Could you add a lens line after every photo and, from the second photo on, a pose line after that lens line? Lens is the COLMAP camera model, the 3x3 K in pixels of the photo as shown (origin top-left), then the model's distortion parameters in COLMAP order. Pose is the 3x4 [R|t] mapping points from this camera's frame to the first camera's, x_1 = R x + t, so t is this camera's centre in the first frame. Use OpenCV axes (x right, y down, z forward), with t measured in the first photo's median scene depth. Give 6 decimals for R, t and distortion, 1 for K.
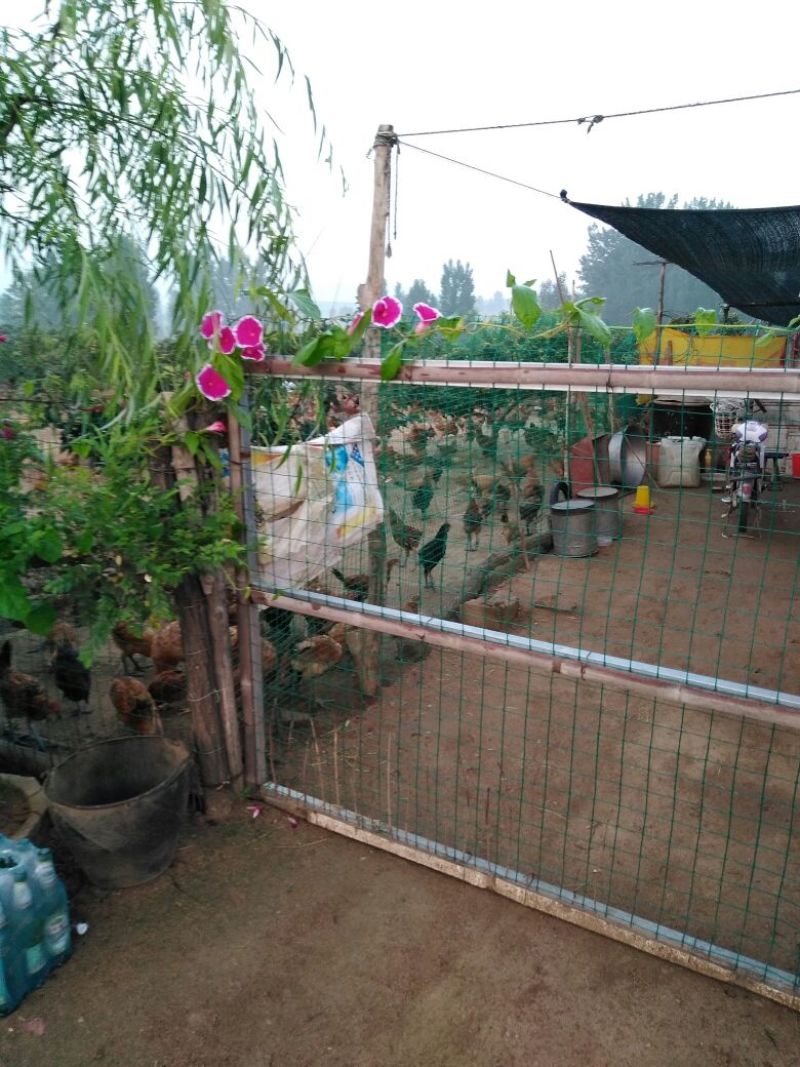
lens RADIAL K [[793.7, 0, 400.0], [0, 793.7, 533.5], [0, 0, 1]] dist [0.026367, -0.014818]
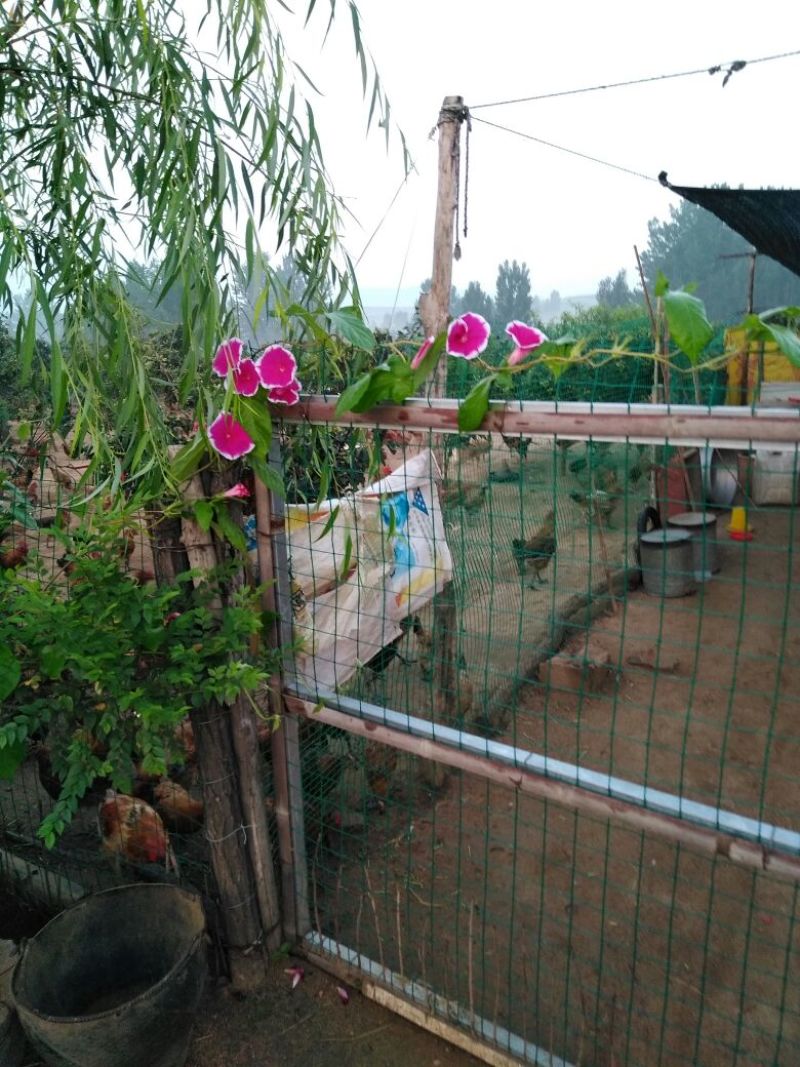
lens RADIAL K [[799.7, 0, 394.3], [0, 799.7, 528.6], [0, 0, 1]] dist [0.030977, -0.009410]
pose [[0.996906, -0.008835, -0.078102, -0.022709], [0.007880, 0.999890, -0.012527, -0.083471], [0.078204, 0.011873, 0.996867, 0.243184]]
